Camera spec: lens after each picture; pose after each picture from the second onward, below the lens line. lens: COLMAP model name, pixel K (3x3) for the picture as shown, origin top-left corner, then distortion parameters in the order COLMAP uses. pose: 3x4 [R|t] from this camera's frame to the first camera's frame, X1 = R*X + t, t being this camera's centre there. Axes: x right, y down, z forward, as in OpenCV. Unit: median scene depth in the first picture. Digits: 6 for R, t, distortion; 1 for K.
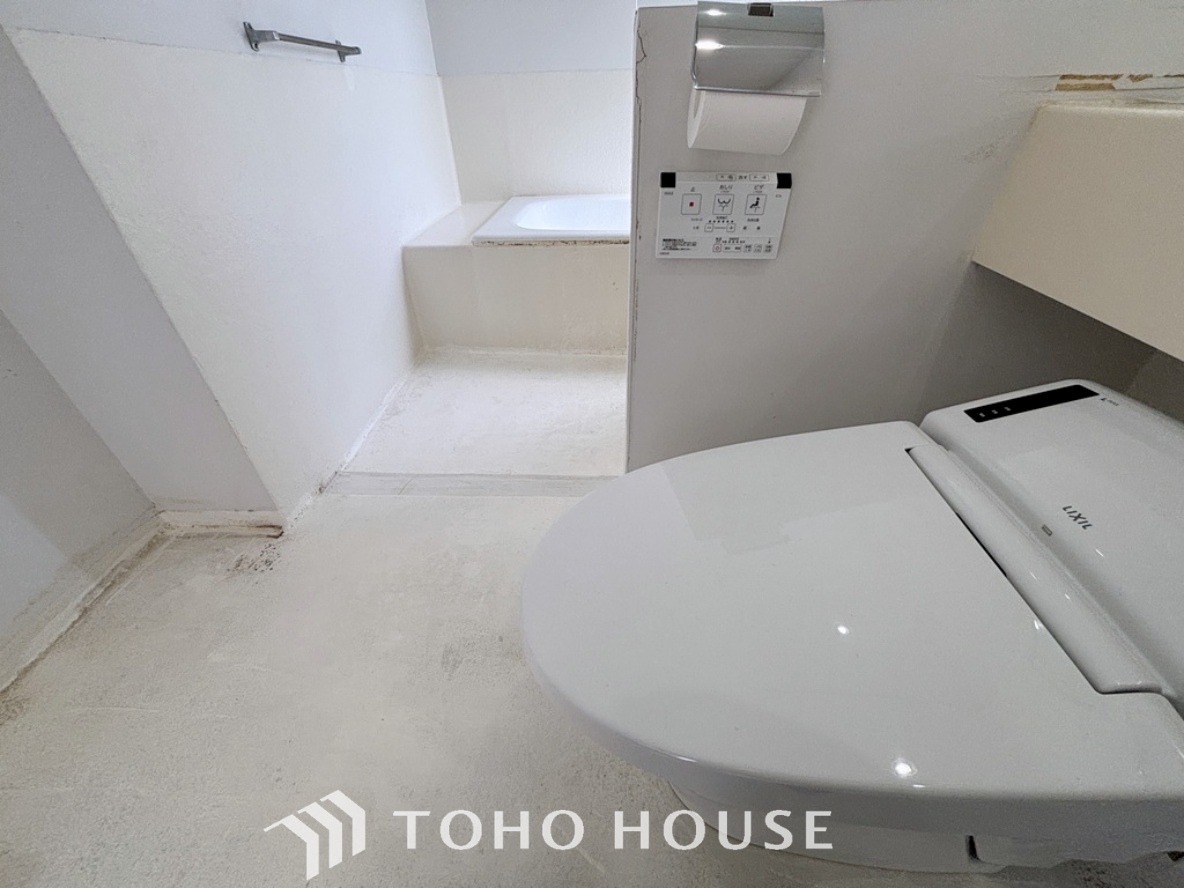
lens RADIAL K [[477.0, 0, 592.7], [0, 477.0, 442.3], [0, 0, 1]] dist [-0.000649, 0.000235]
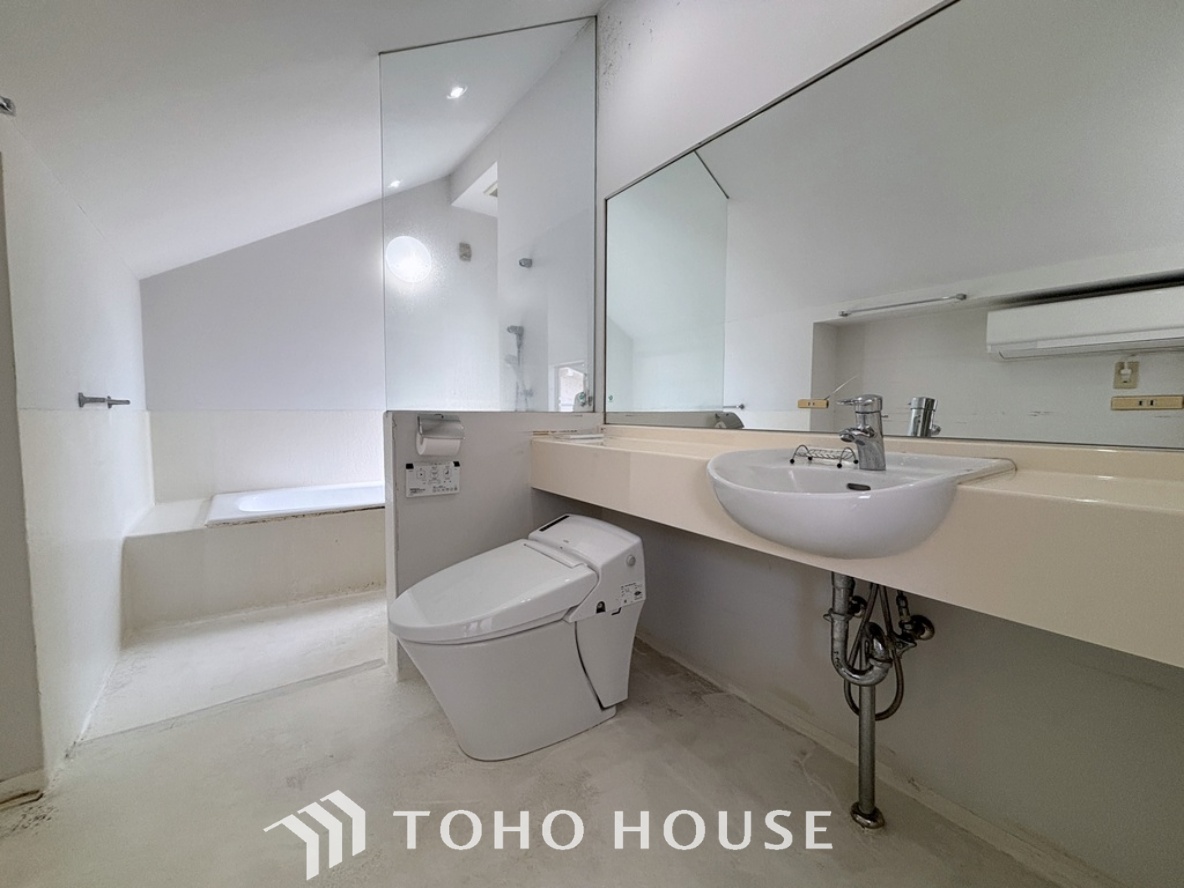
lens RADIAL K [[477.0, 0, 592.7], [0, 477.0, 442.3], [0, 0, 1]] dist [-0.000649, 0.000235]
pose [[0.775389, -0.015092, 0.631304, -0.343582], [0.354956, 0.837251, -0.415954, 0.361883], [-0.522282, 0.546611, 0.654552, -0.599360]]
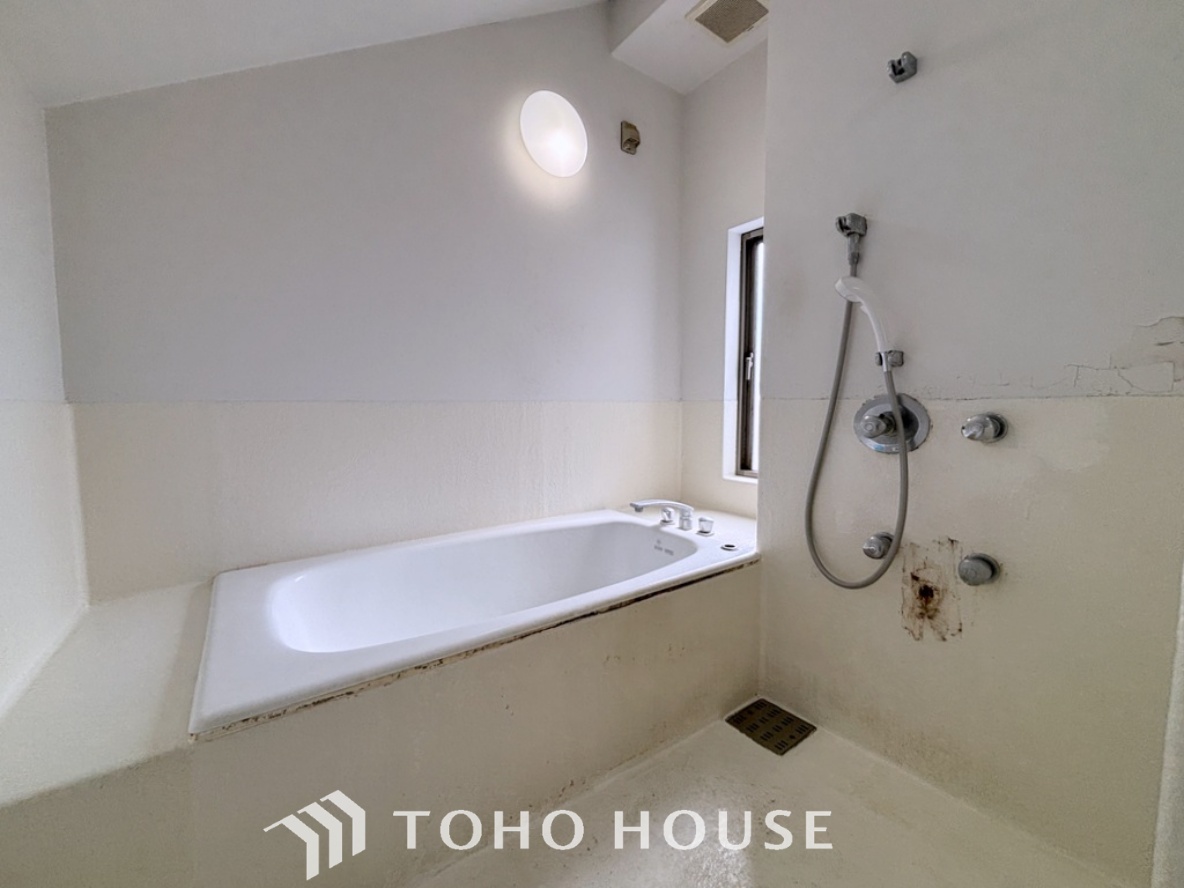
lens RADIAL K [[482.2, 0, 593.3], [0, 482.2, 441.5], [0, 0, 1]] dist [0.000445, -0.000058]
pose [[0.776866, -0.021756, 0.629290, -0.327618], [0.358932, 0.836431, -0.414188, -0.456909], [-0.517347, 0.547641, 0.657603, 0.553701]]
